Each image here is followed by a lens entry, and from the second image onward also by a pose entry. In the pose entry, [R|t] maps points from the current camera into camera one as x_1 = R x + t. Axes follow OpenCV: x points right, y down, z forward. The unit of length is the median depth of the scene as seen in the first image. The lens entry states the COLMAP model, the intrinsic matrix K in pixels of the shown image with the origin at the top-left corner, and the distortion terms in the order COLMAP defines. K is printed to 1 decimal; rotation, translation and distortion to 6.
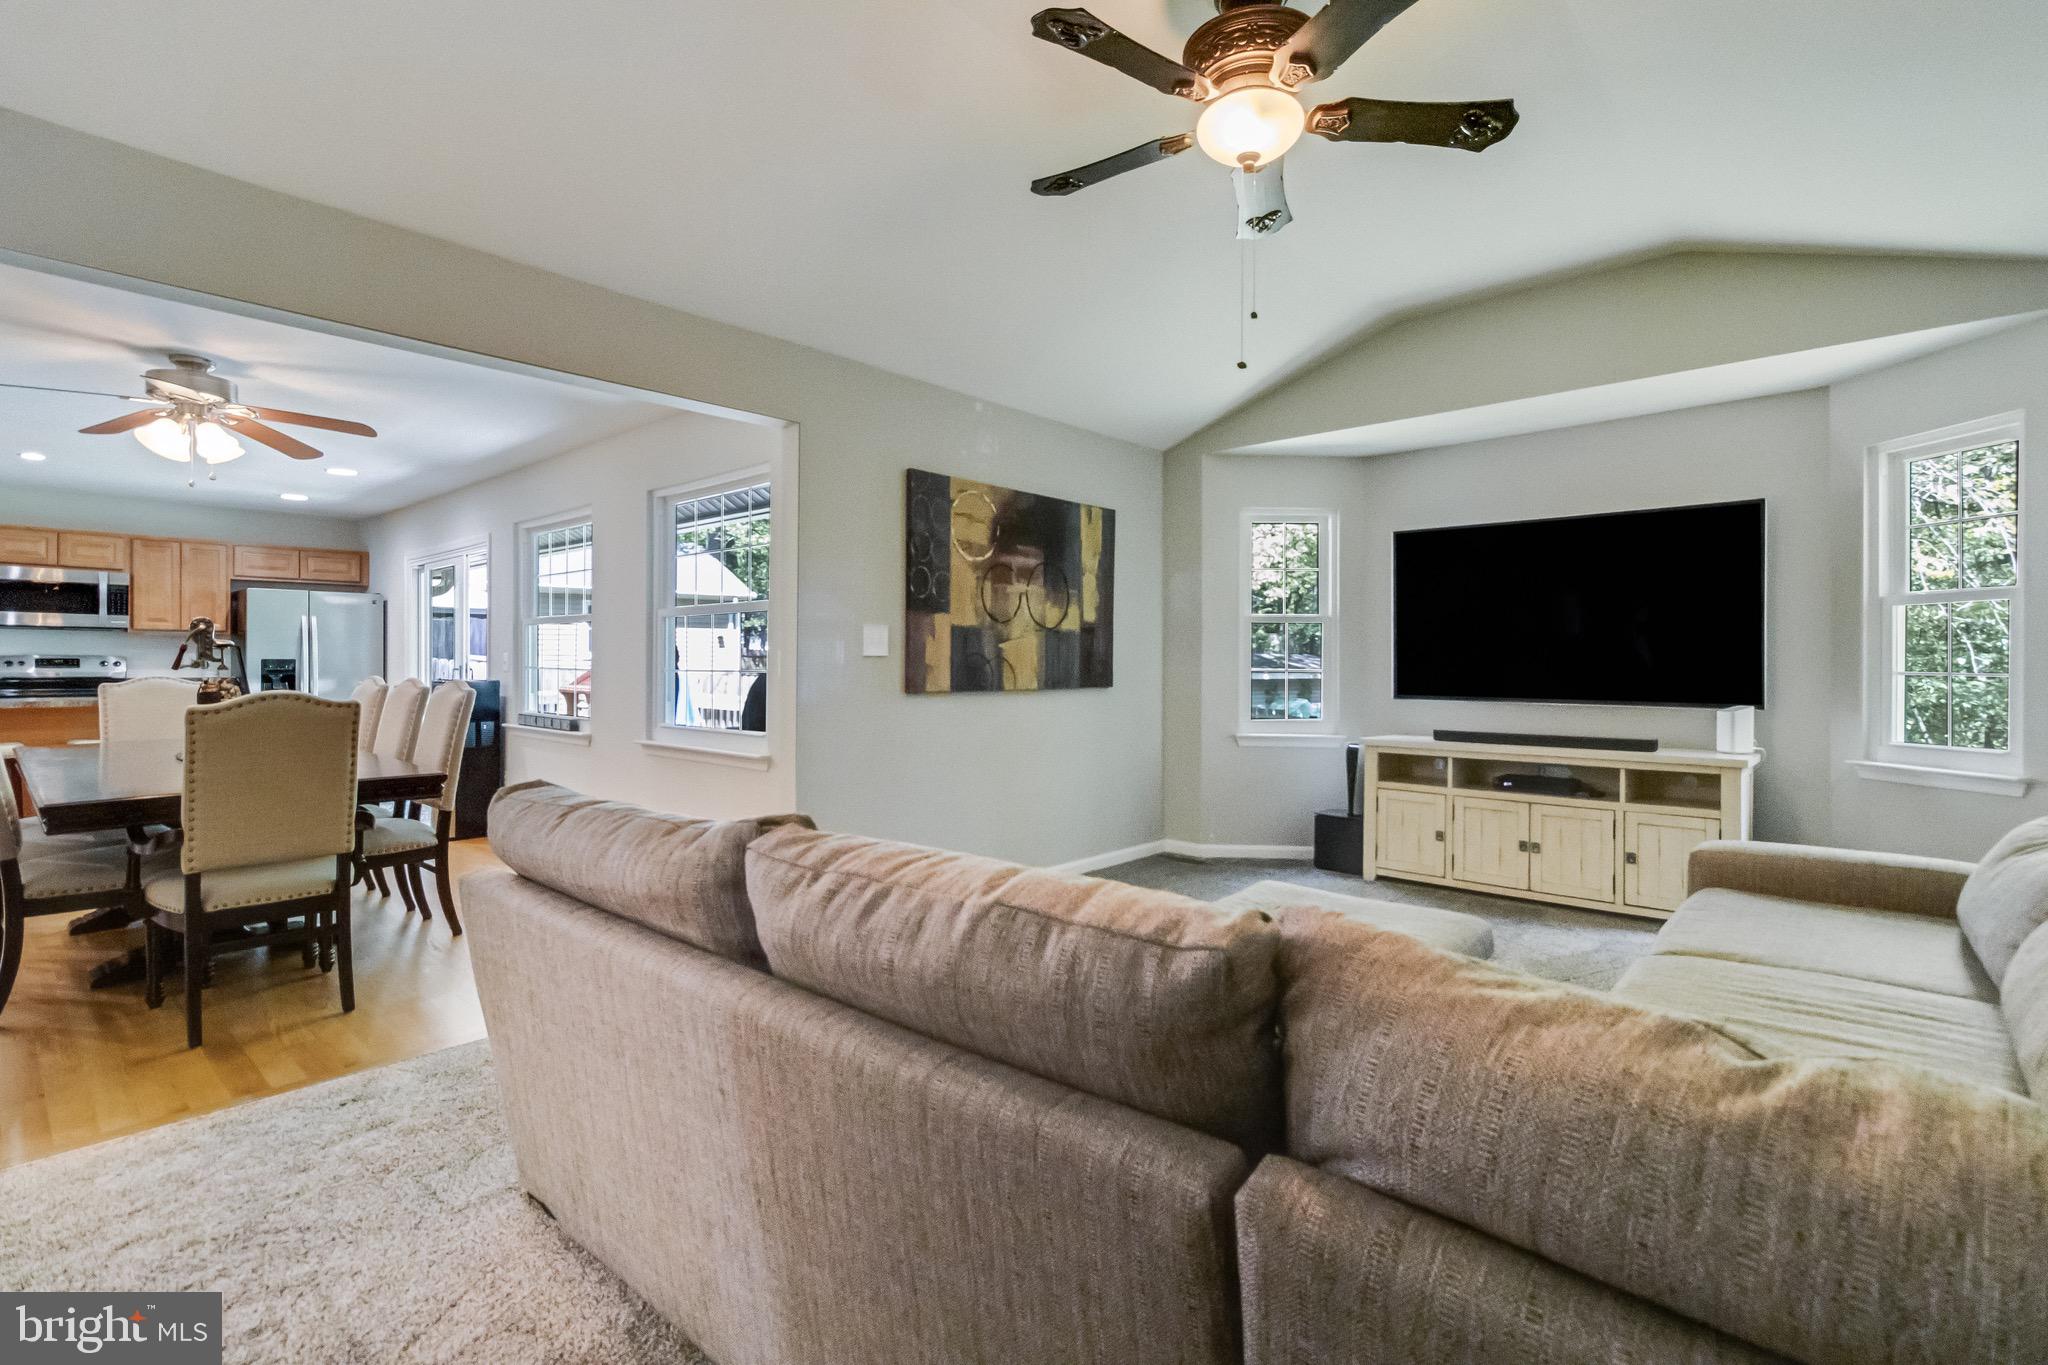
lens RADIAL K [[945.6, 0, 1031.0], [0, 945.6, 664.3], [0, 0, 1]] dist [0.000390, -0.000086]
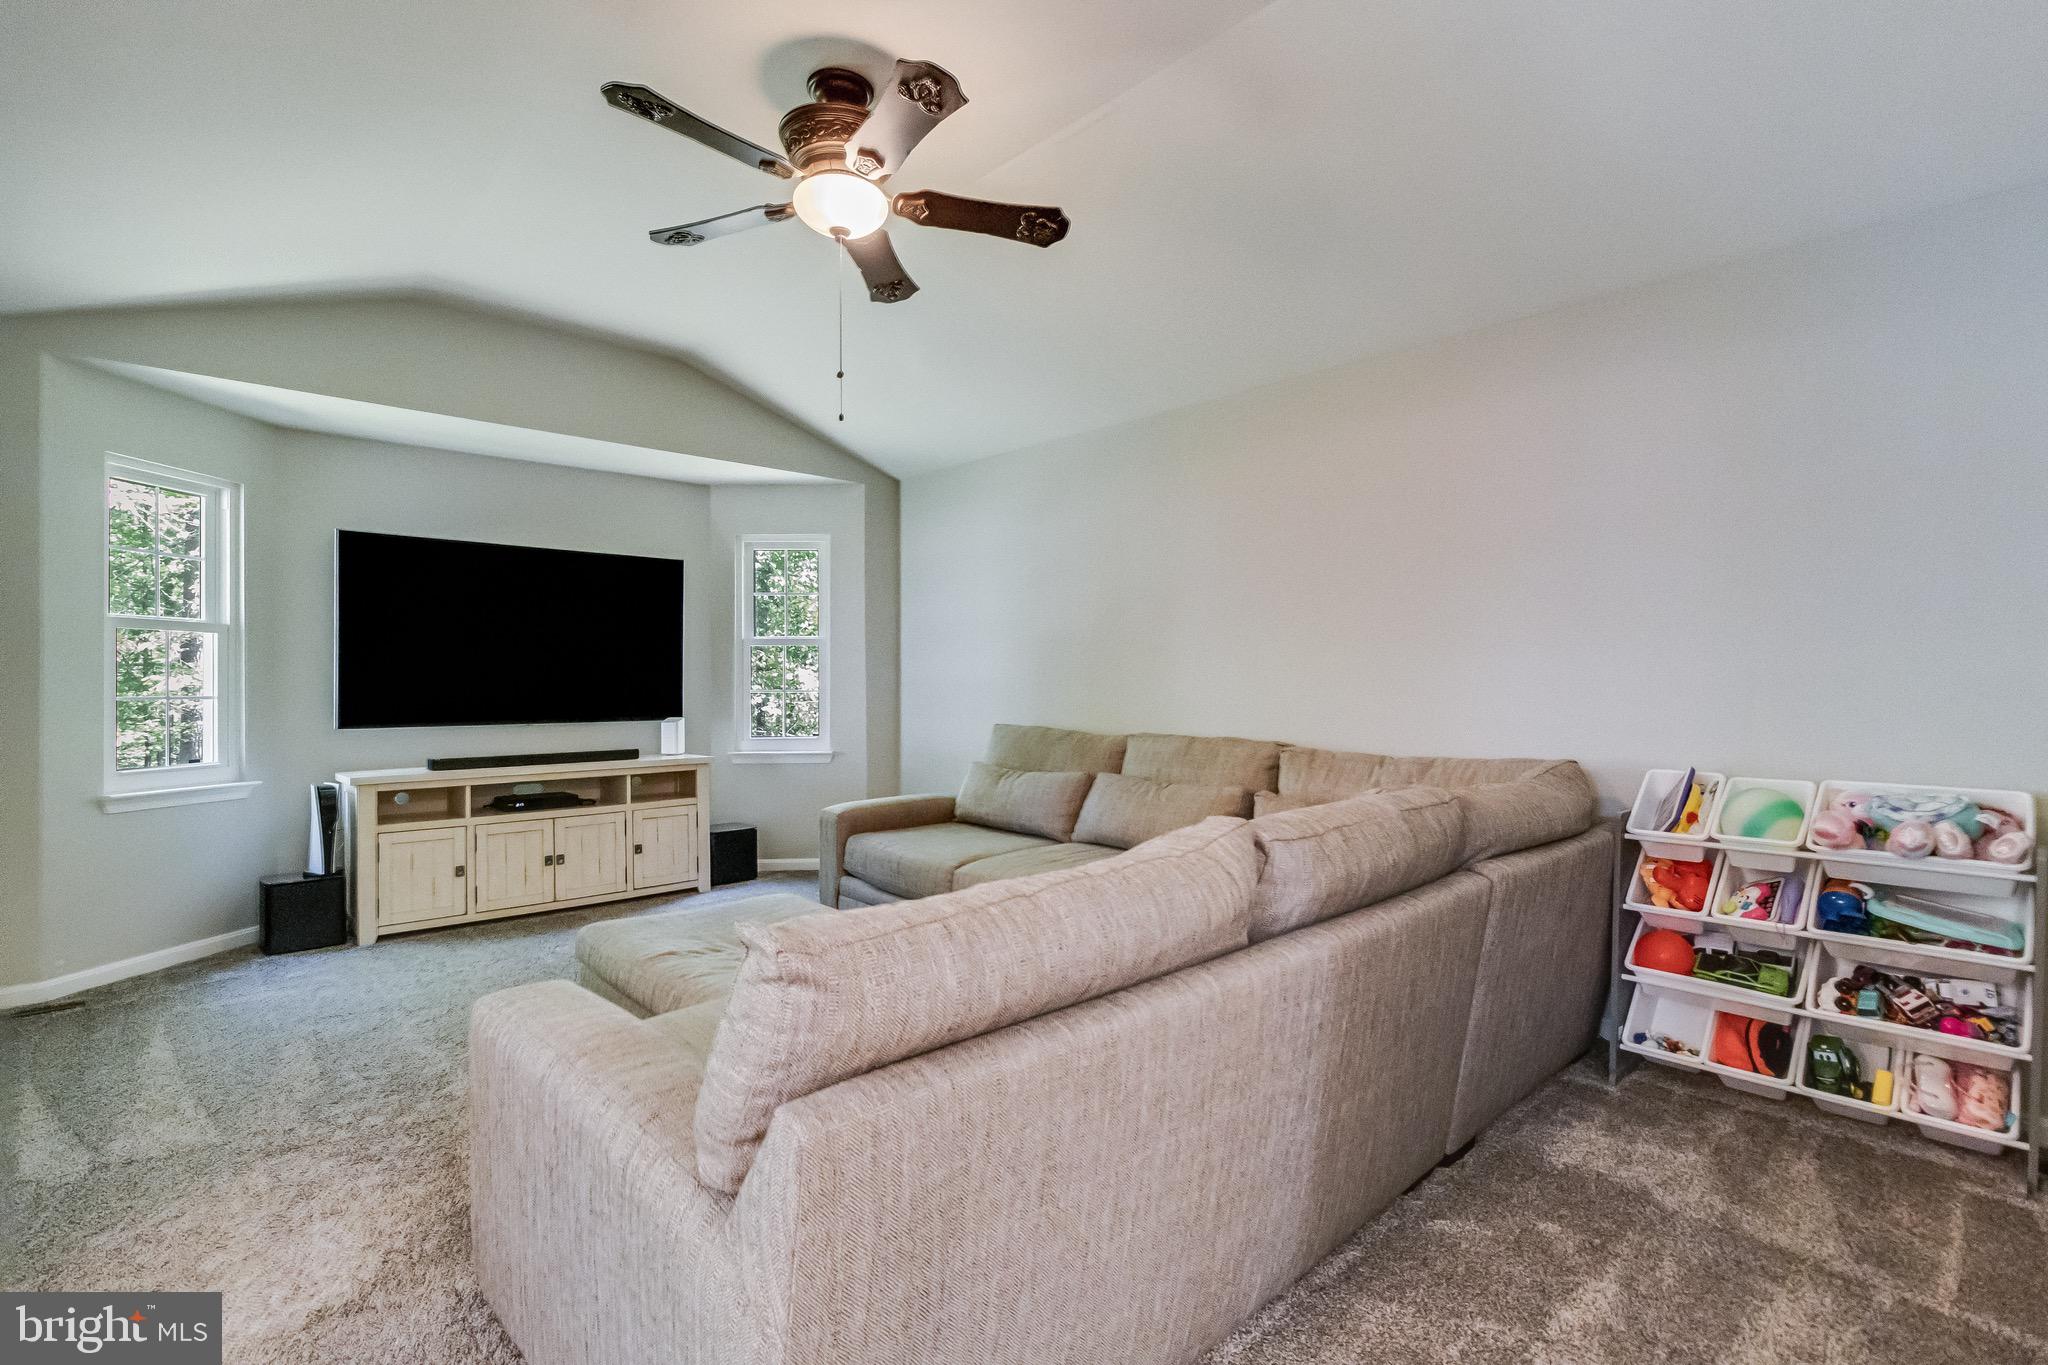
lens RADIAL K [[955.9, 0, 1024.0], [0, 955.9, 682.5], [0, 0, 1]] dist [-0.001077, -0.000102]
pose [[0.094112, -0.002610, 0.995558, -0.458944], [0.003946, 0.999990, 0.002249, -0.004786], [-0.995554, 0.003717, 0.094121, 0.358797]]
